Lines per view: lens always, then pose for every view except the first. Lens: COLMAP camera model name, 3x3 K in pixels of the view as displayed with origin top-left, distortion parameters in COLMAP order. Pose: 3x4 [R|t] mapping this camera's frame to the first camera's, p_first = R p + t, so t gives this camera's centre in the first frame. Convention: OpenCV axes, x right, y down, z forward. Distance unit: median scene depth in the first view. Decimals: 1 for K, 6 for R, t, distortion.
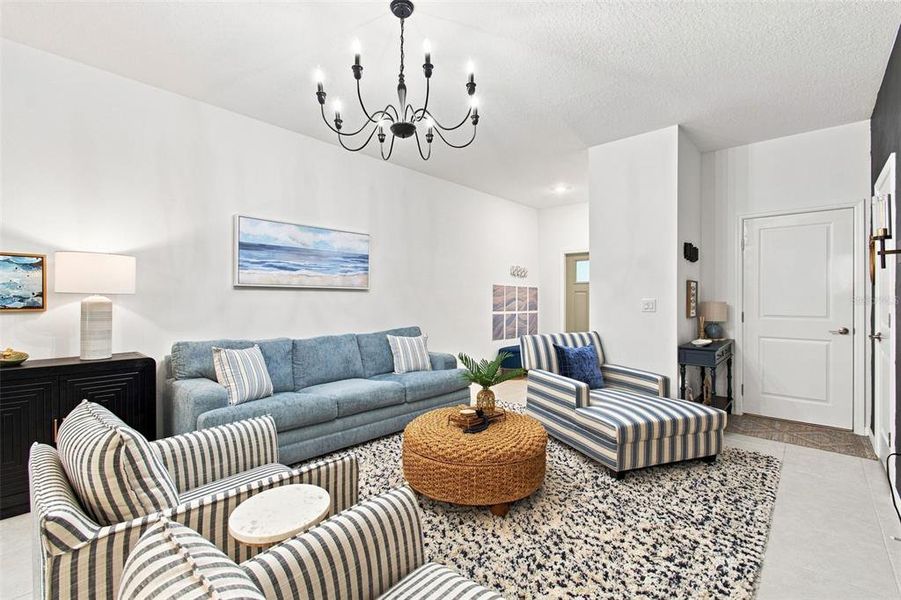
lens RADIAL K [[391.6, 0, 450.5], [0, 391.6, 300.0], [0, 0, 1]] dist [-0.002689, -0.000067]
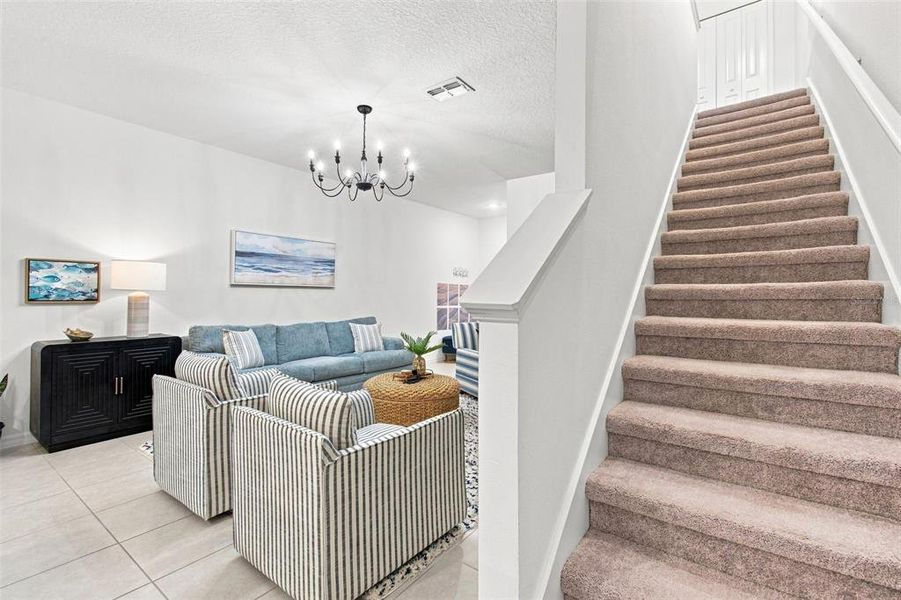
lens RADIAL K [[409.6, 0, 445.5], [0, 409.6, 289.0], [0, 0, 1]] dist [-0.001548, 0.000094]
pose [[0.996344, 0.006661, 0.085167, 0.043939], [-0.005237, 0.999843, -0.016931, -0.001235], [-0.085266, 0.016423, 0.996223, -0.441994]]
